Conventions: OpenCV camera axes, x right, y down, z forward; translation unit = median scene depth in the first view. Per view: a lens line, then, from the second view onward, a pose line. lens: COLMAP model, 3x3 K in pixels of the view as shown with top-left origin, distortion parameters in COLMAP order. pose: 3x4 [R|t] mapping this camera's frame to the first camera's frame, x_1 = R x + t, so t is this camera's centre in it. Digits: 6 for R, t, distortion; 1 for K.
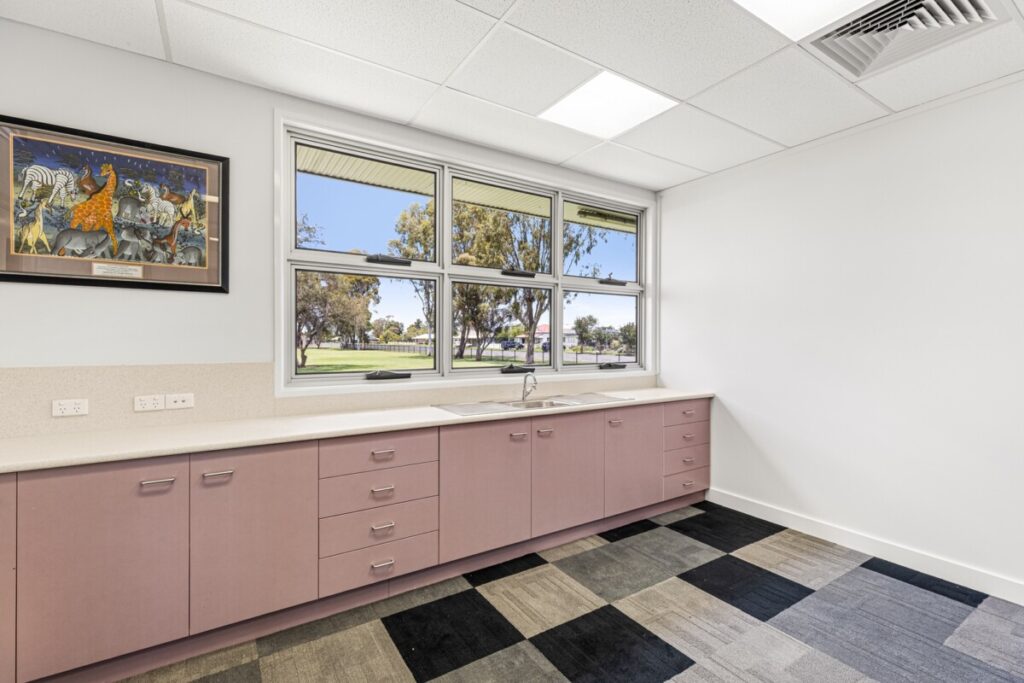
lens RADIAL K [[457.7, 0, 512.0], [0, 457.7, 341.5], [0, 0, 1]] dist [0.002184, 0.000158]
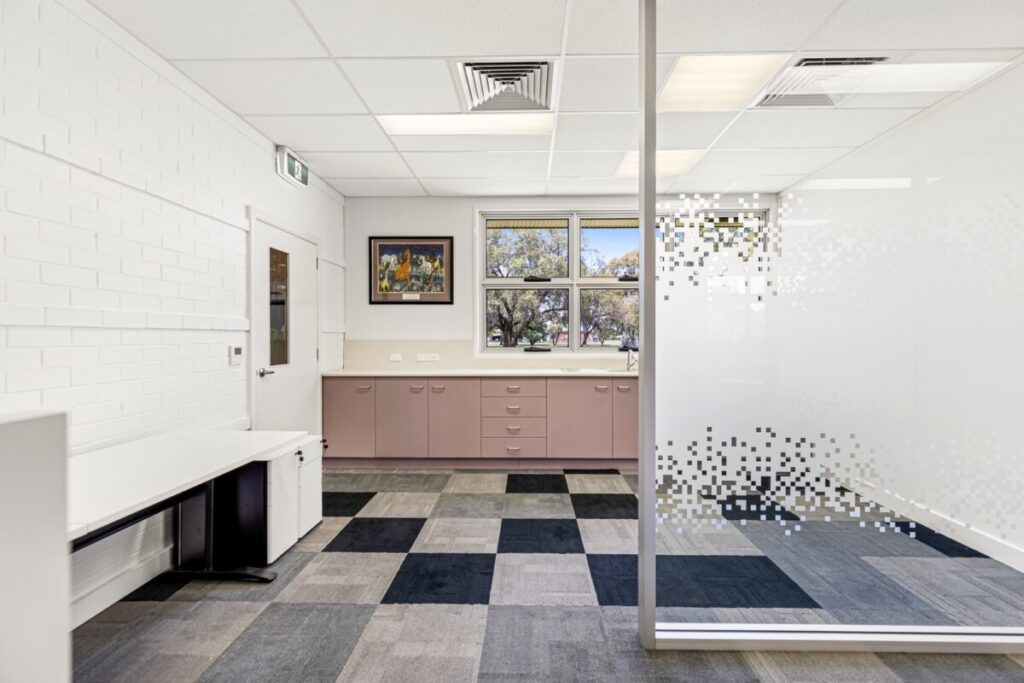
lens RADIAL K [[469.8, 0, 512.0], [0, 469.8, 341.5], [0, 0, 1]] dist [-0.000136, -0.000053]
pose [[0.818584, 0.001309, -0.574386, 0.802916], [0.000085, 0.999997, 0.002401, 0.053040], [0.574387, -0.002014, 0.818581, -0.549505]]
